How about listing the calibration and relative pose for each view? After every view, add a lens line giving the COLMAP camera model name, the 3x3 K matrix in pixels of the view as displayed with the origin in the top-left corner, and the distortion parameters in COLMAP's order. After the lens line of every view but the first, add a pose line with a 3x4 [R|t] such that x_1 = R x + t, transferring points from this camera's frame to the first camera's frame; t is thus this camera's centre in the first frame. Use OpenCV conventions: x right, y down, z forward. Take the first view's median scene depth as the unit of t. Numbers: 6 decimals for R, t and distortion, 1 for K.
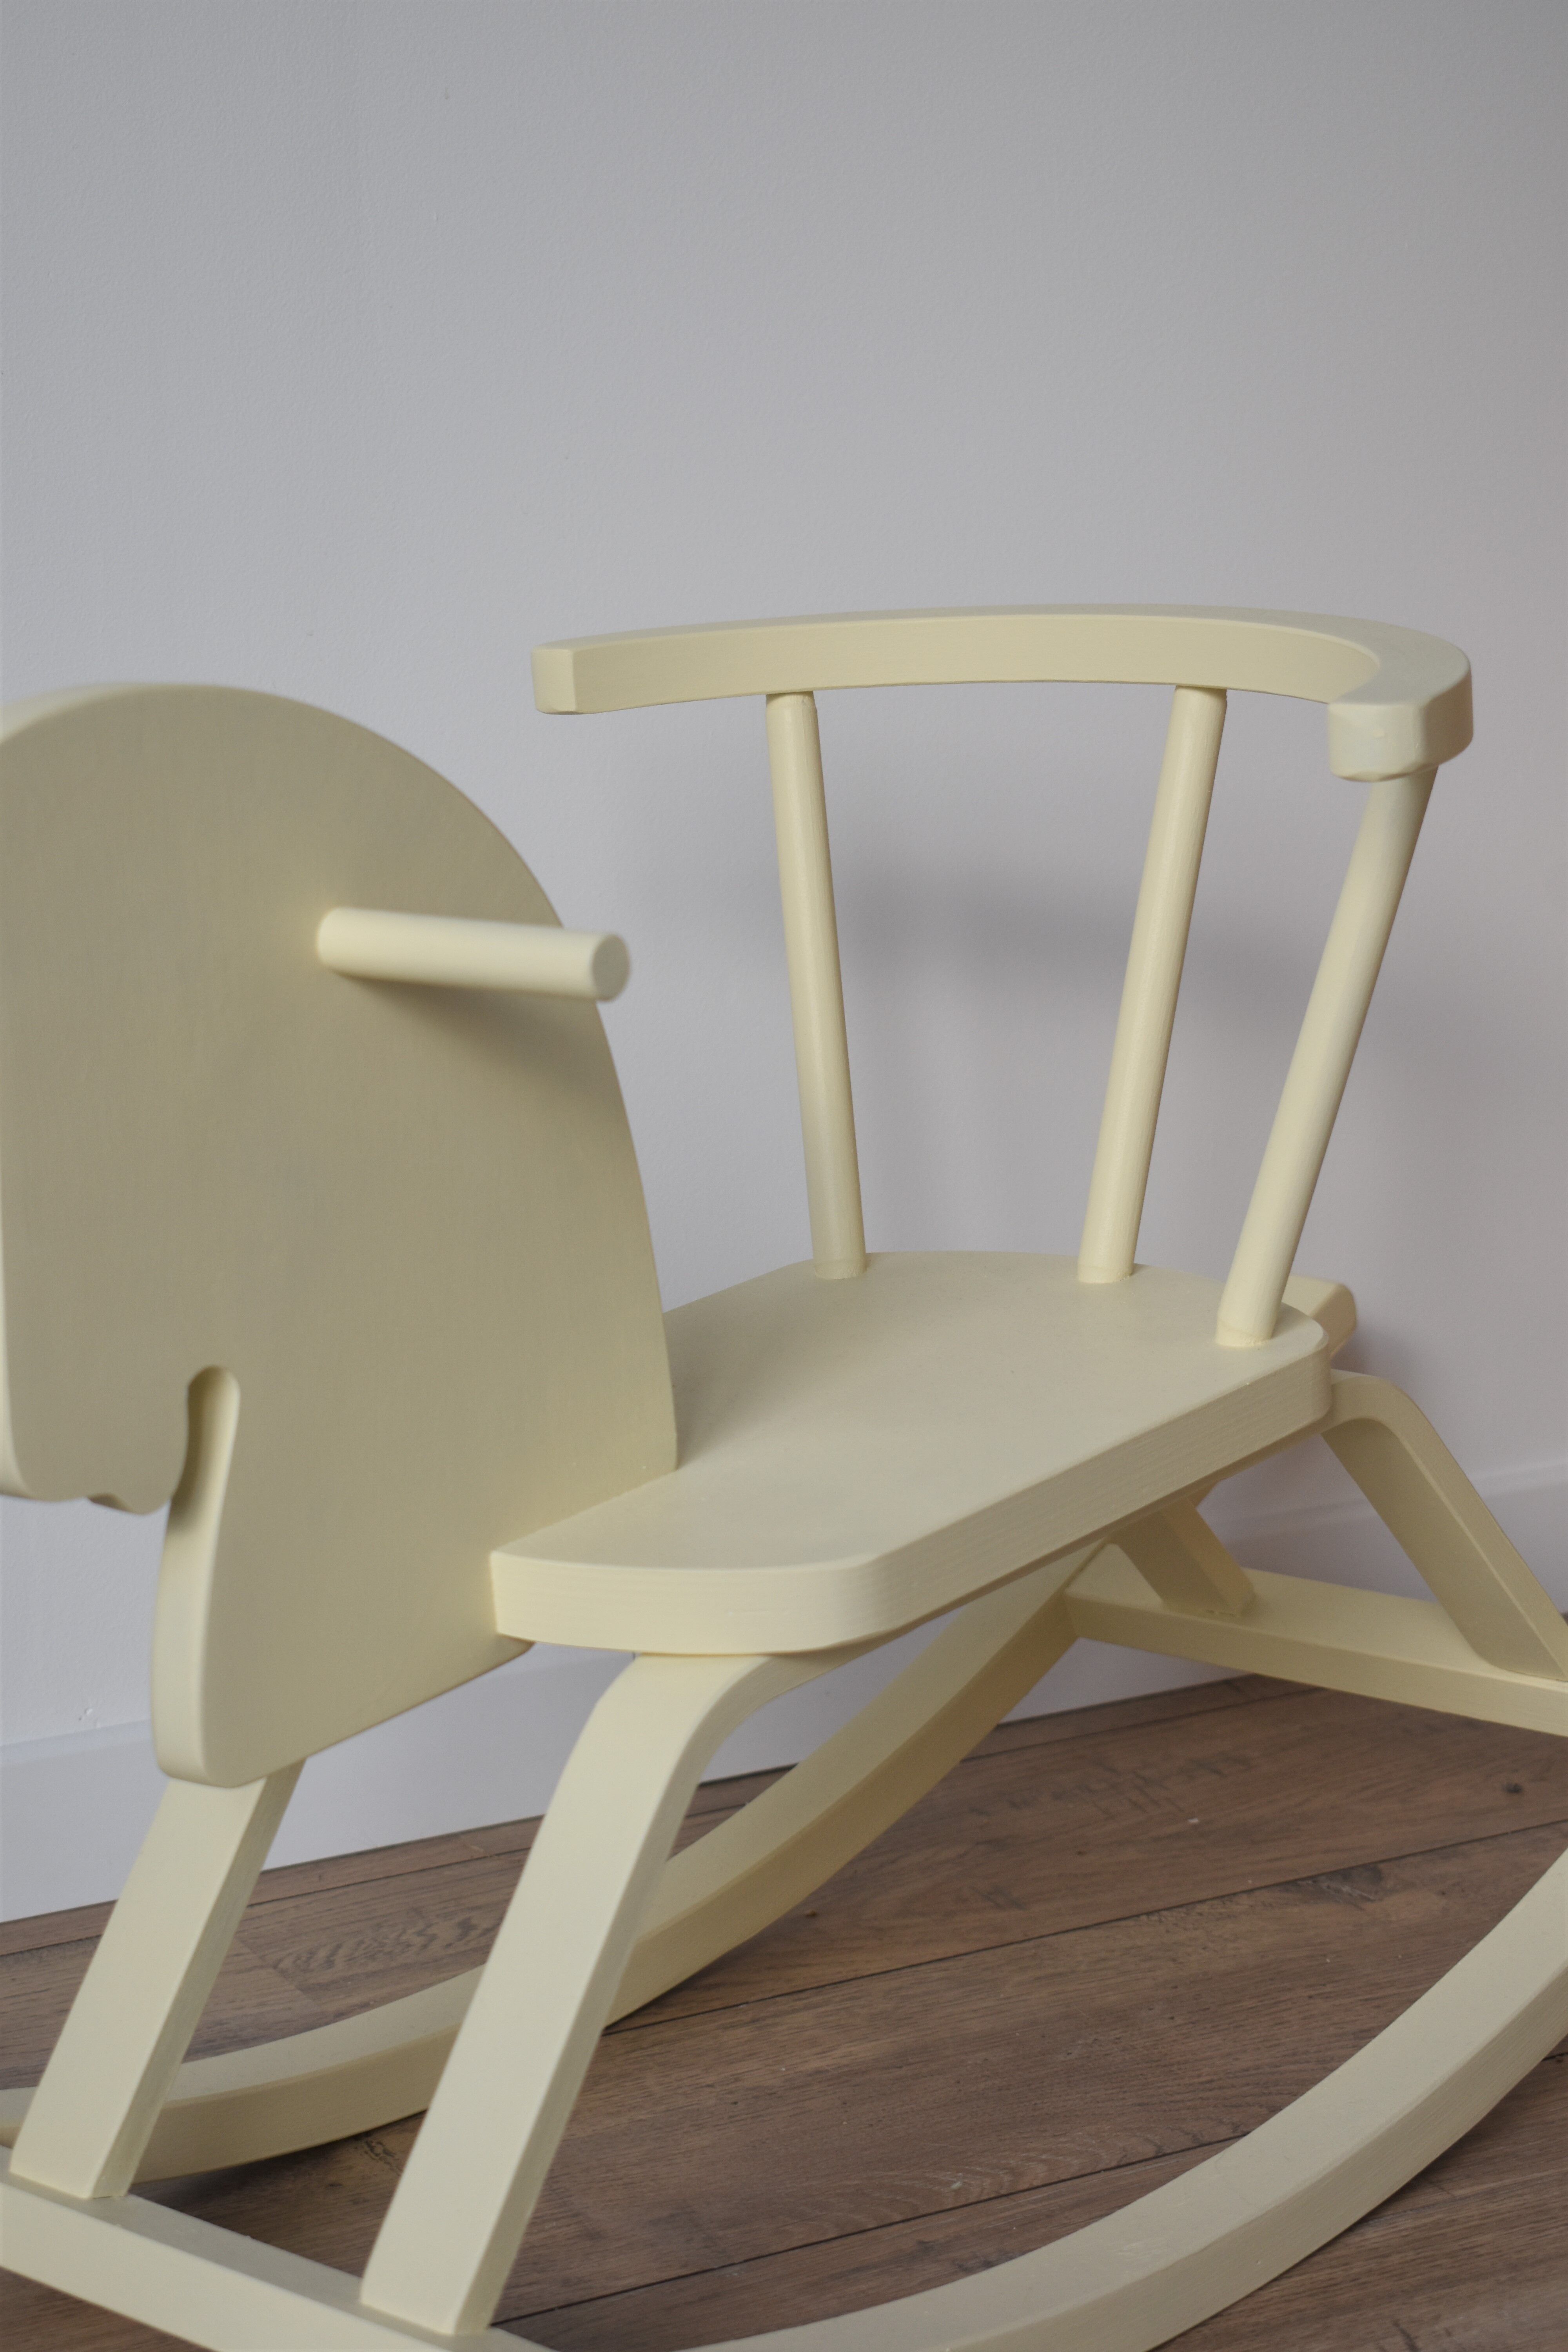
lens RADIAL K [[4817.5, 0, 785.1], [0, 4817.5, 1175.9], [0, 0, 1]] dist [0.034011, 0.000000]
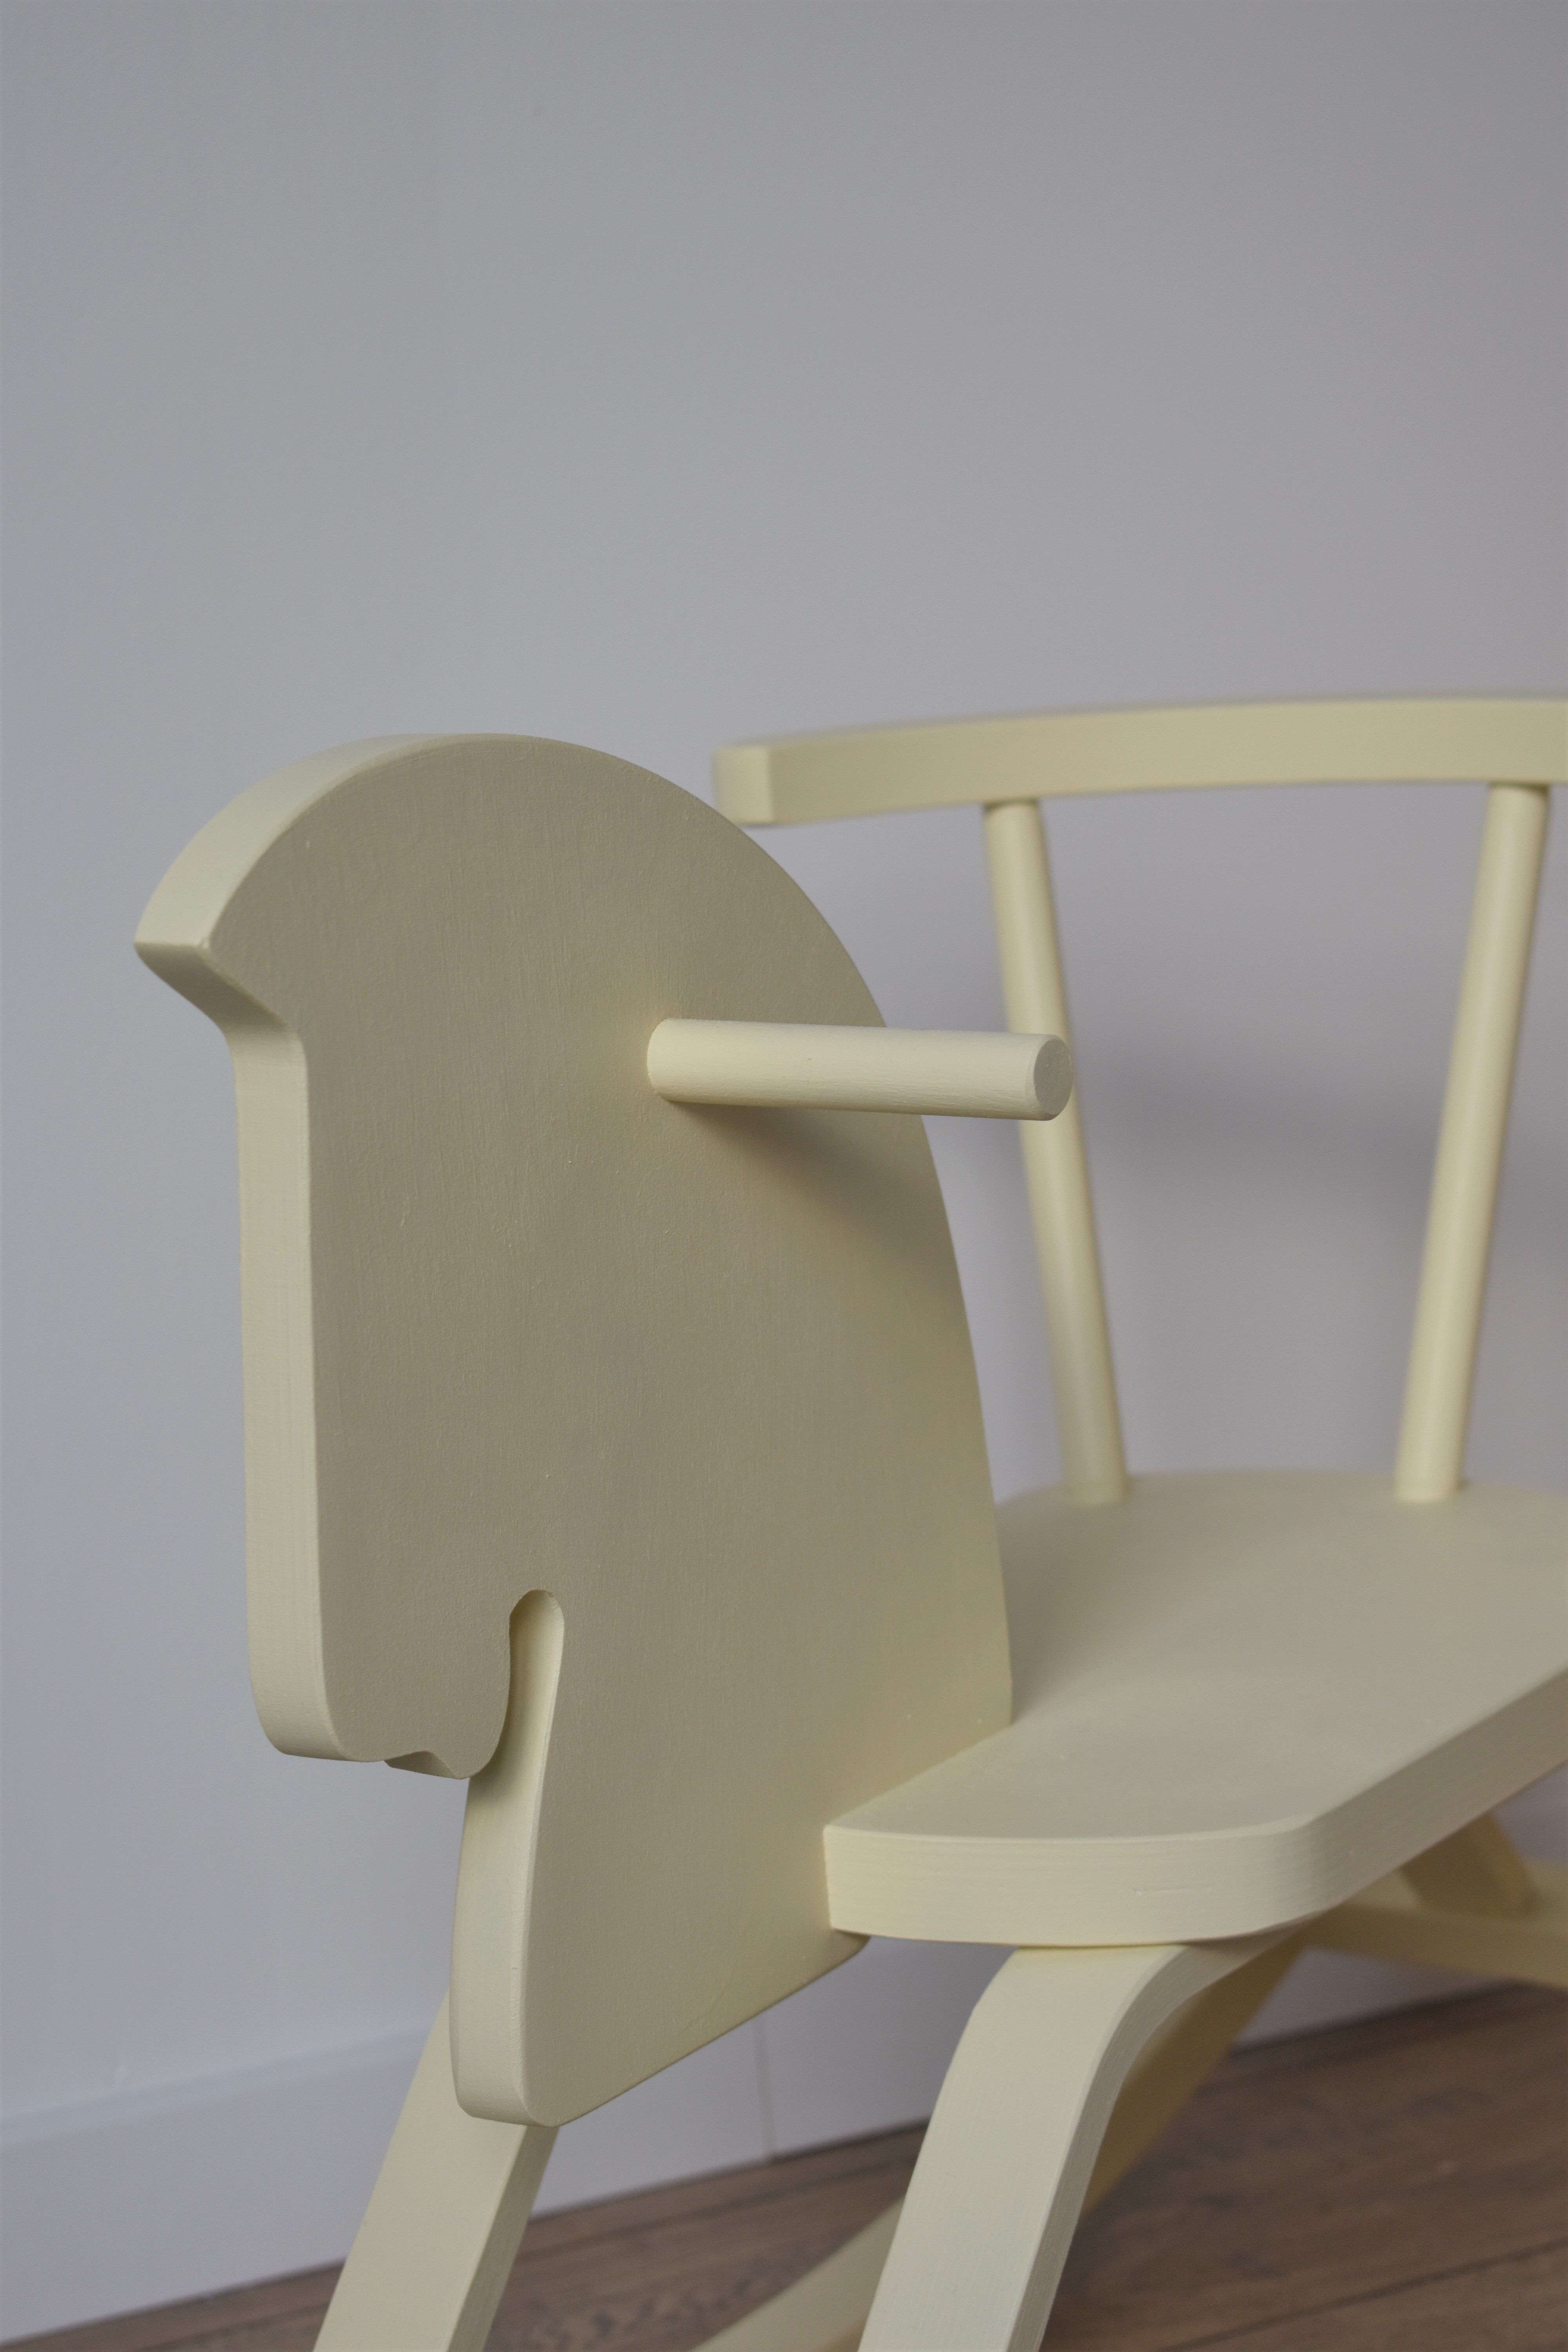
lens RADIAL K [[5390.4, 0, 784.6], [0, 5390.4, 1182.0], [0, 0, 1]] dist [0.077490, 0.000000]
pose [[0.996458, -0.016711, 0.082410, -0.126442], [0.021785, 0.997896, -0.061064, 0.023136], [-0.081216, 0.062643, 0.994726, 0.088108]]
